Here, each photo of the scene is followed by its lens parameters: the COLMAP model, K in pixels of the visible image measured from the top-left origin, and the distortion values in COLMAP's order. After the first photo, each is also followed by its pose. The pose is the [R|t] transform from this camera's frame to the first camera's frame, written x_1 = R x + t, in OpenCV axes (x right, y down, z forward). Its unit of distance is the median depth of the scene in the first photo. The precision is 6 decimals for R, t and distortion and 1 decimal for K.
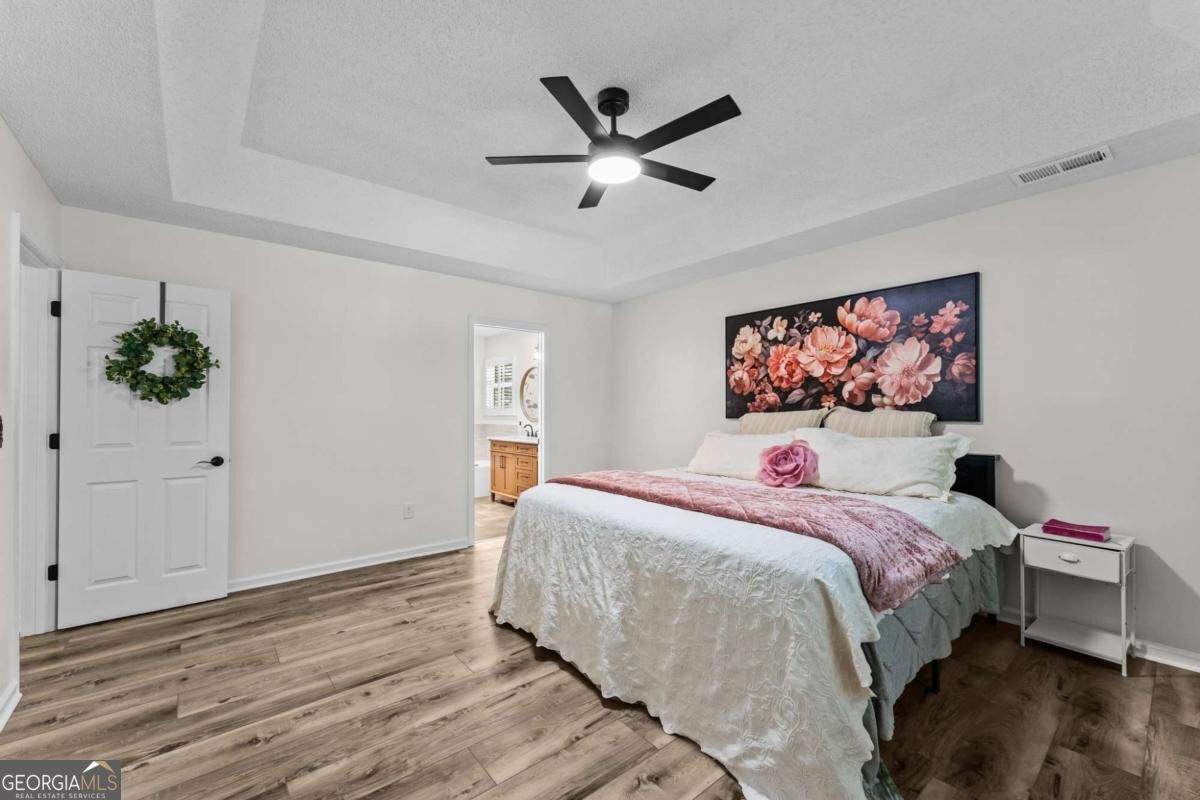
lens RADIAL K [[482.1, 0, 597.7], [0, 482.1, 406.9], [0, 0, 1]] dist [0.003017, -0.001534]
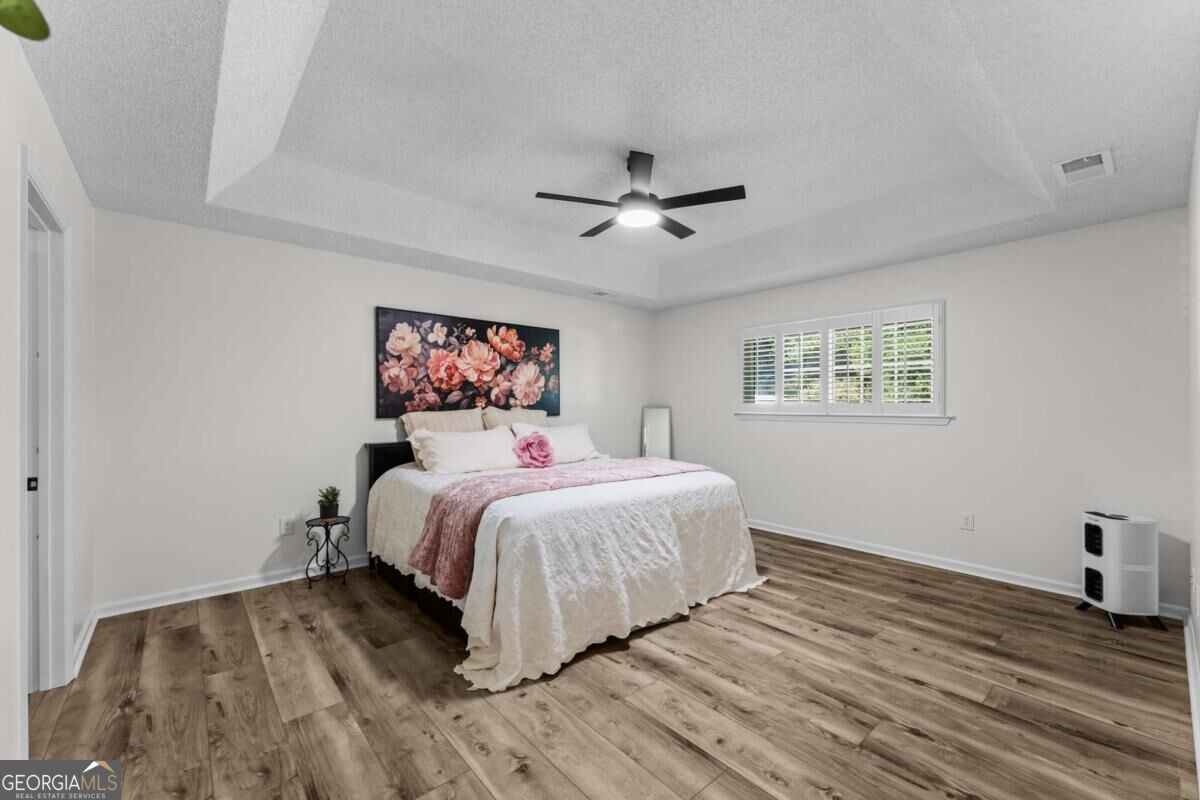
lens RADIAL K [[482.1, 0, 599.1], [0, 482.1, 404.1], [0, 0, 1]] dist [0.003017, -0.001534]
pose [[-0.011934, 0.008576, 0.999892, -0.795172], [-0.006800, 0.999939, -0.008657, 0.002469], [-0.999906, -0.006903, -0.011875, 0.730578]]
